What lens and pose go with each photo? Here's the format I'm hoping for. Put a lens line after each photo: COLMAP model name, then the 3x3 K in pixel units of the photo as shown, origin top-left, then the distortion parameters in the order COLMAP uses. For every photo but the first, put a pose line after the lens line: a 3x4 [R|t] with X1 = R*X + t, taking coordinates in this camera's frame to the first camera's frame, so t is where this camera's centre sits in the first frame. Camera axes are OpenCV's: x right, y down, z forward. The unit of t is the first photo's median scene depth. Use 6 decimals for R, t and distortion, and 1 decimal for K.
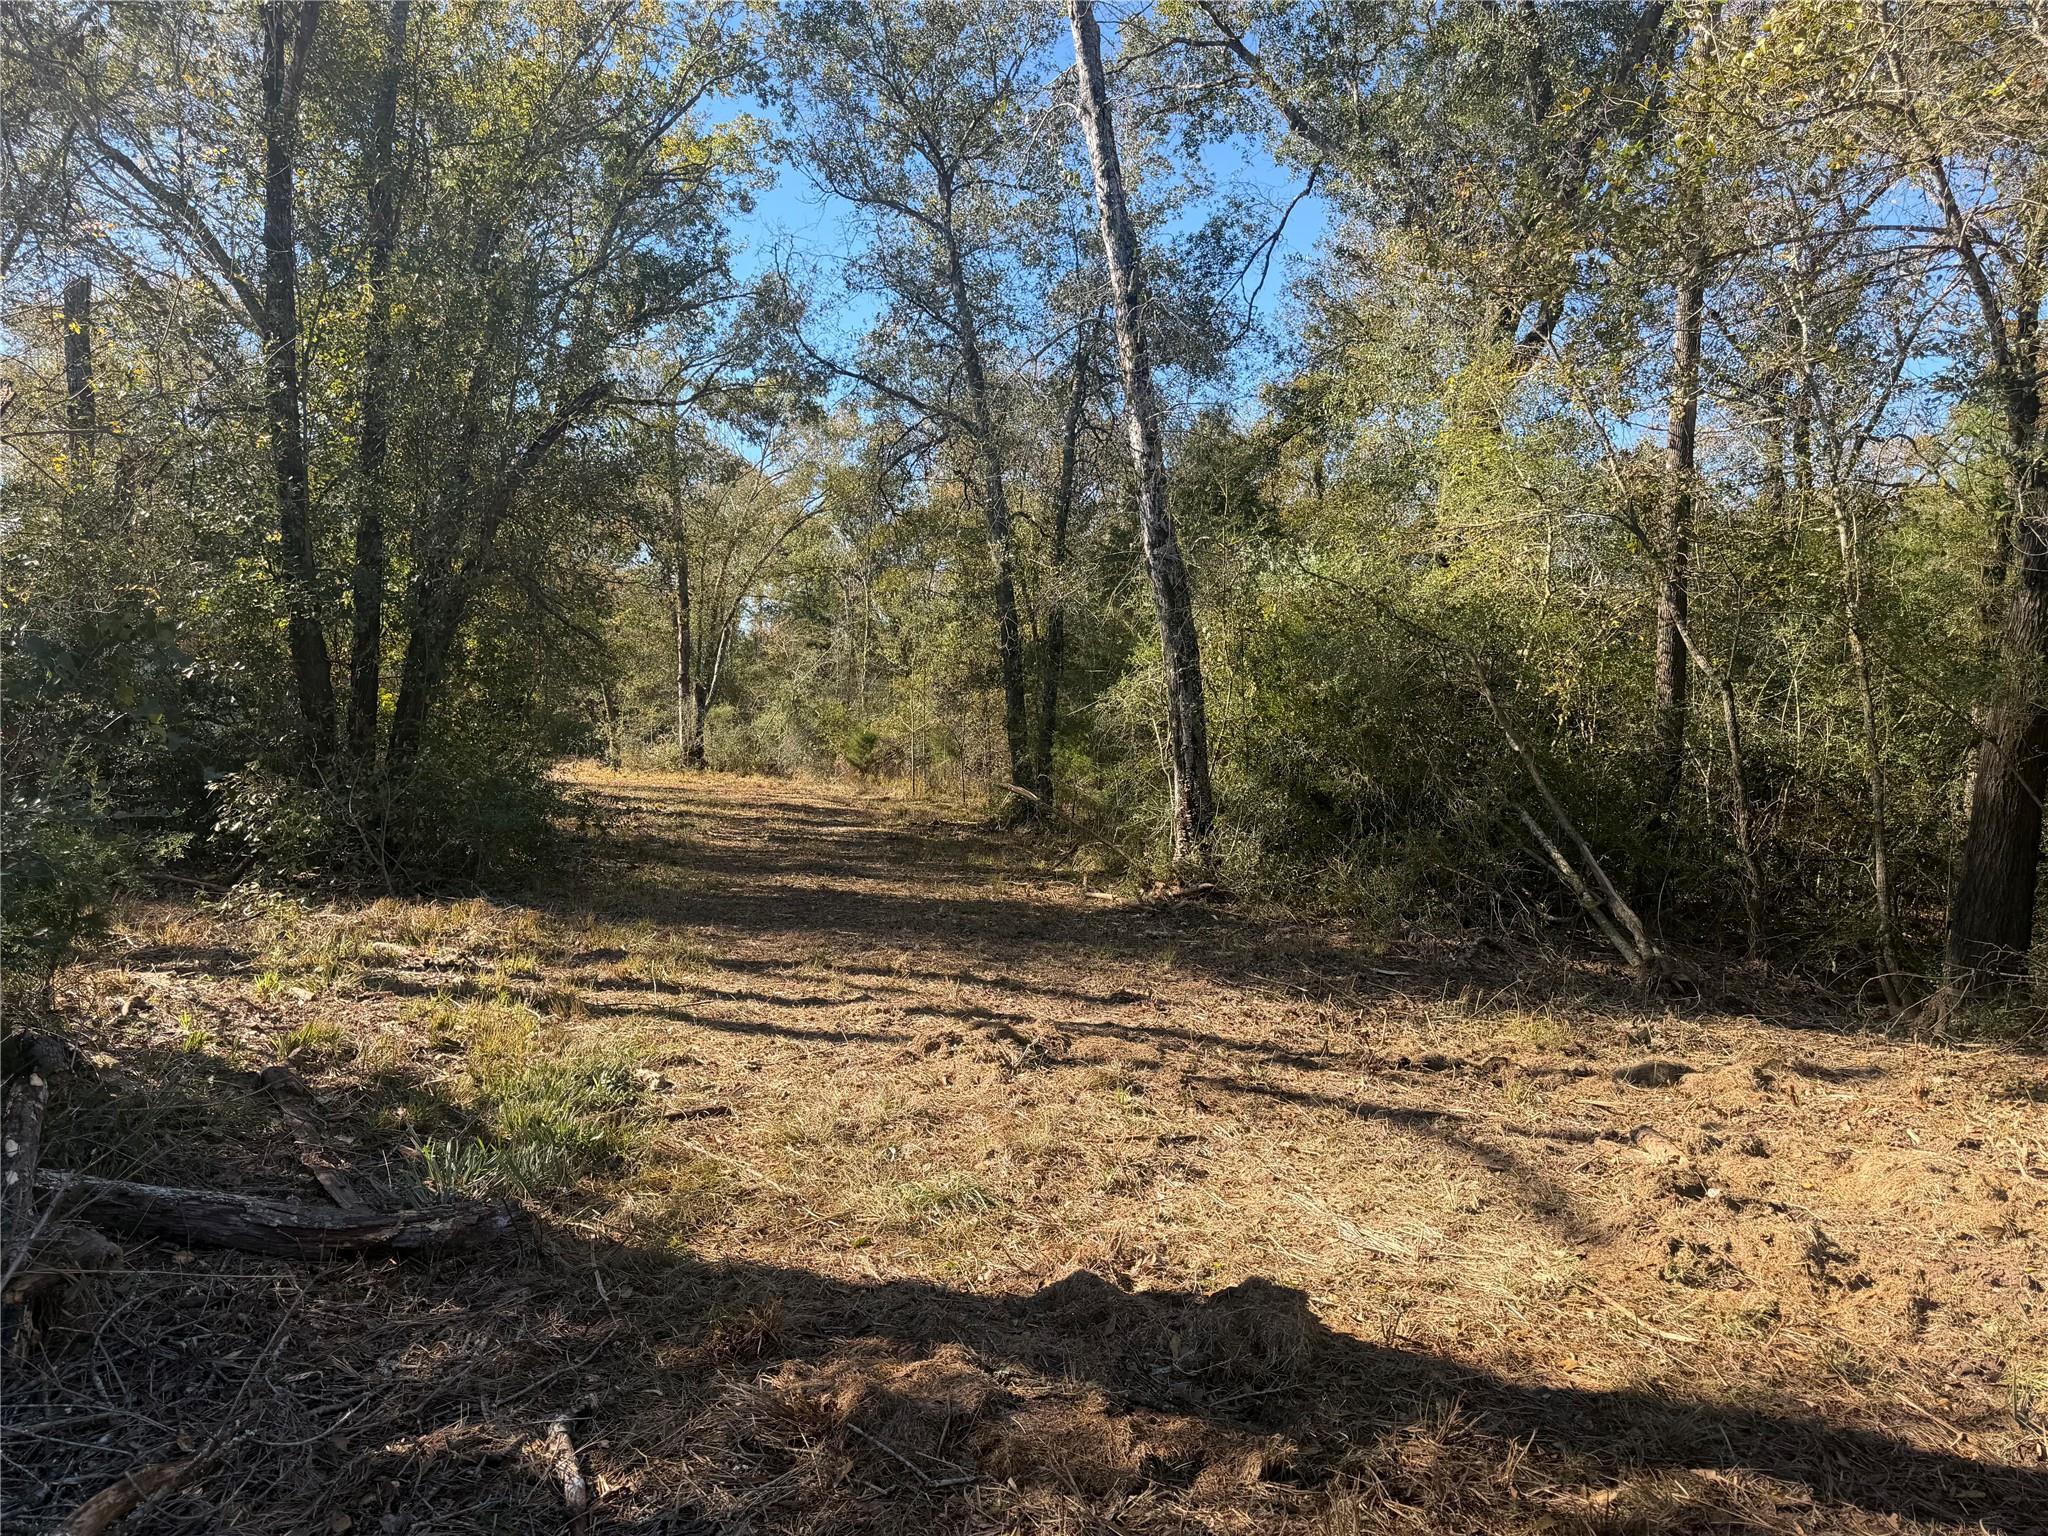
lens RADIAL K [[1404.8, 0, 1018.4], [0, 1404.8, 808.2], [0, 0, 1]] dist [0.087720, -0.098190]
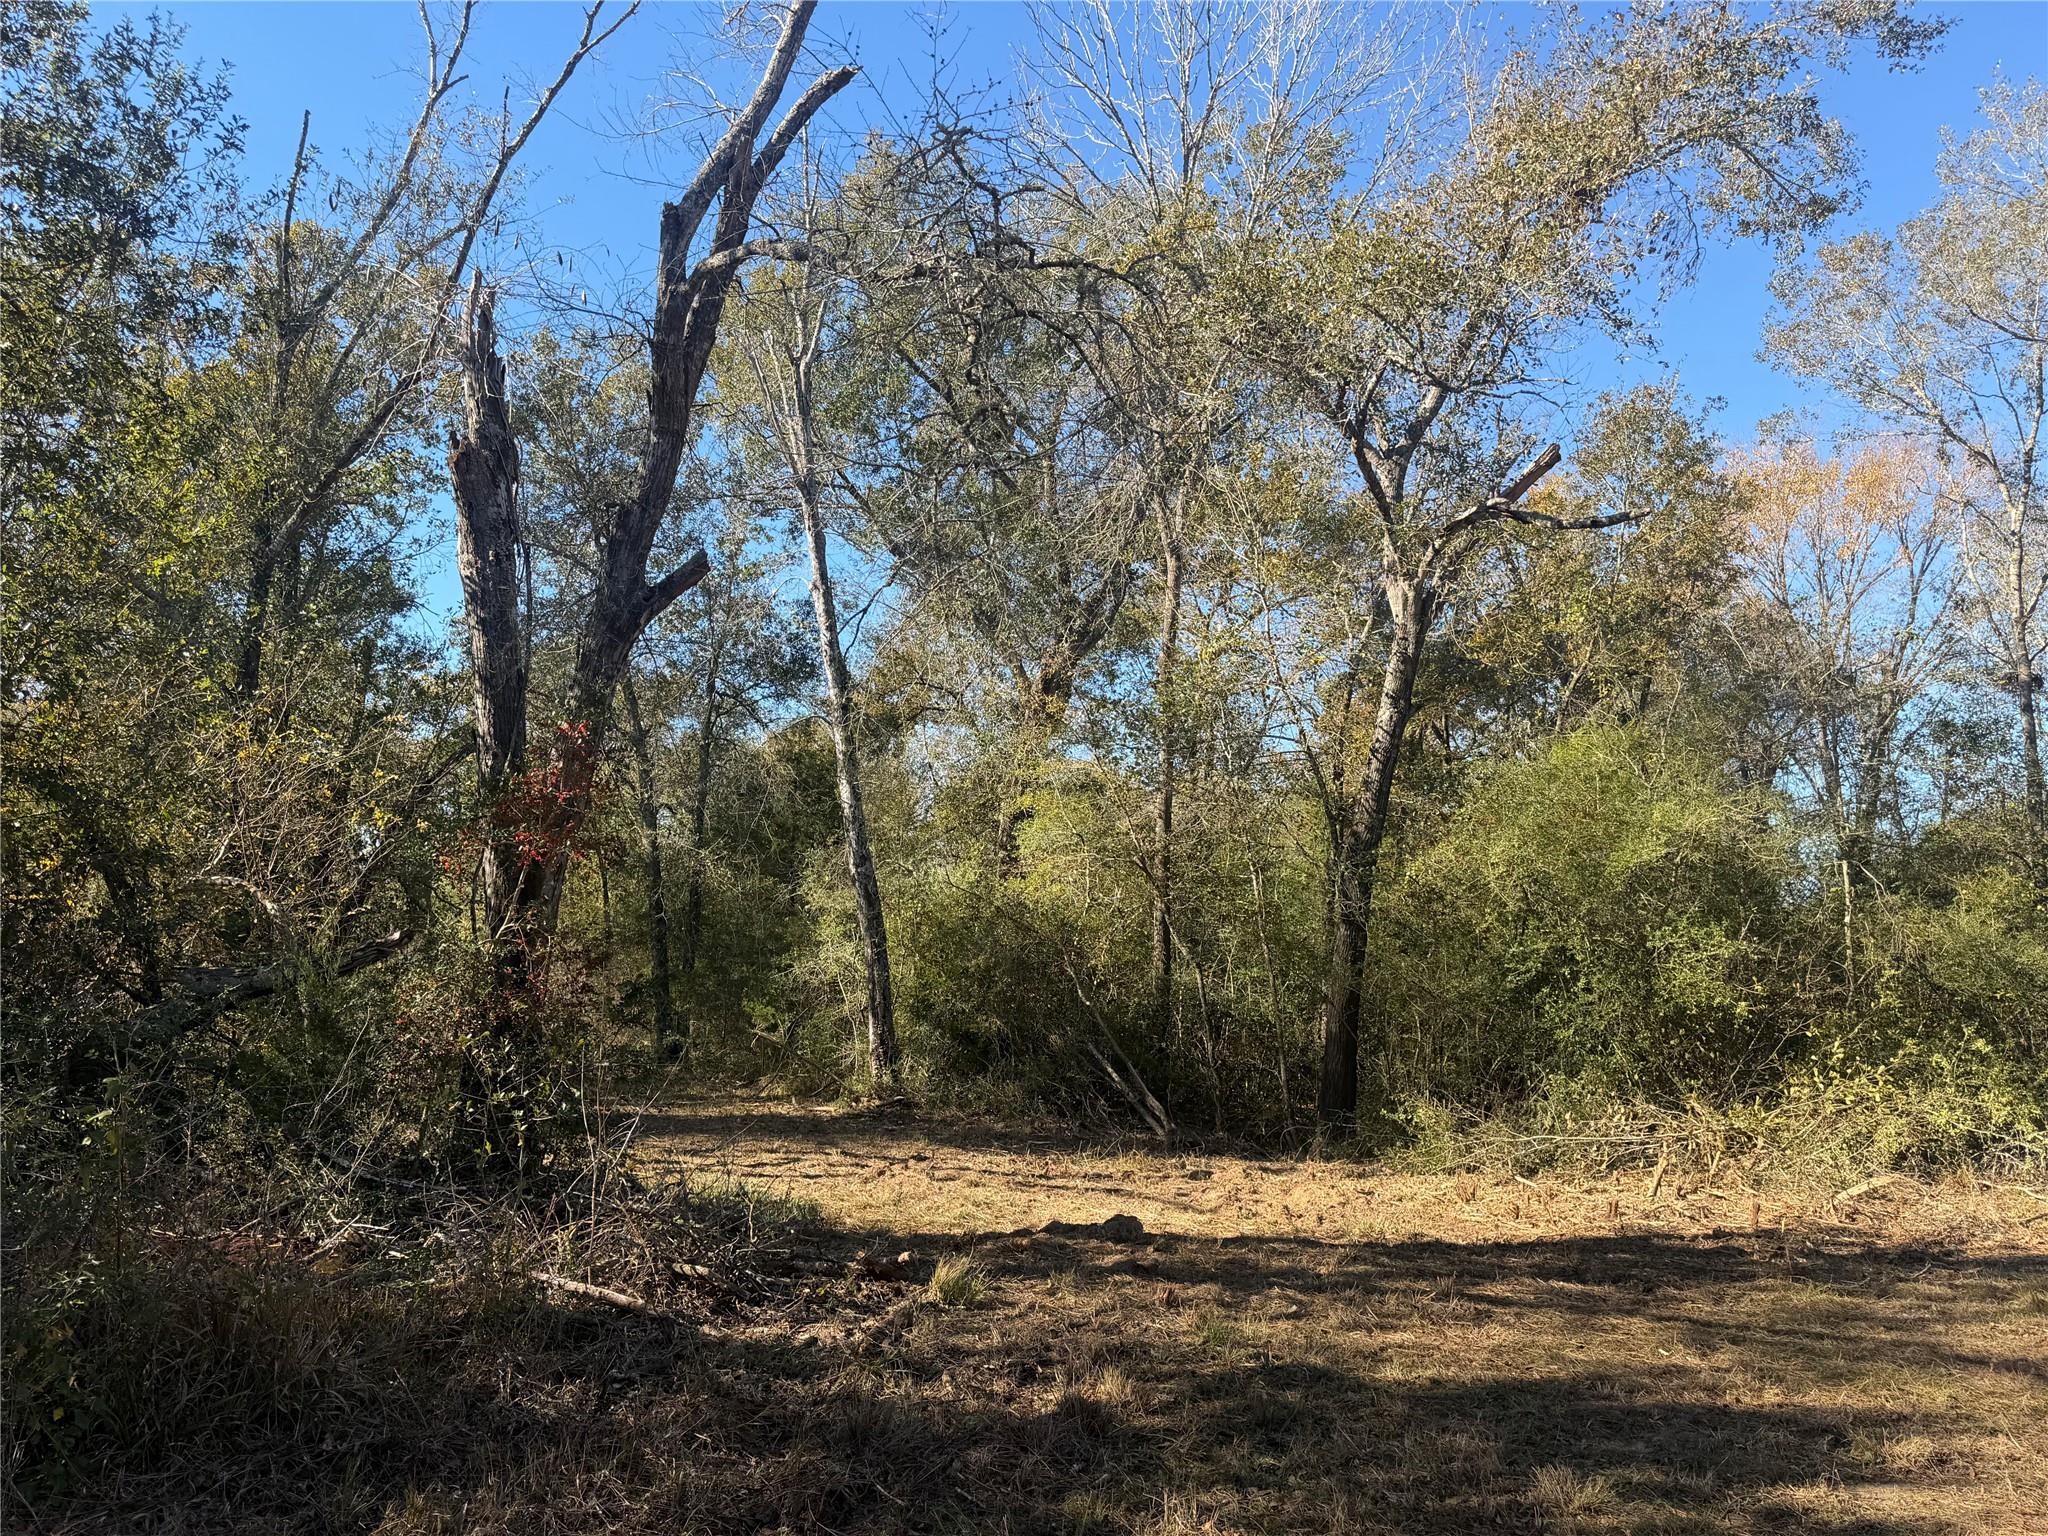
lens RADIAL K [[1437.0, 0, 1024.0], [0, 1437.0, 768.0], [0, 0, 1]] dist [0.001715, -0.001577]
pose [[0.926846, 0.055590, 0.371304, -0.311847], [0.015375, 0.982528, -0.185480, -0.003476], [-0.375127, 0.177621, 0.909797, -0.467664]]
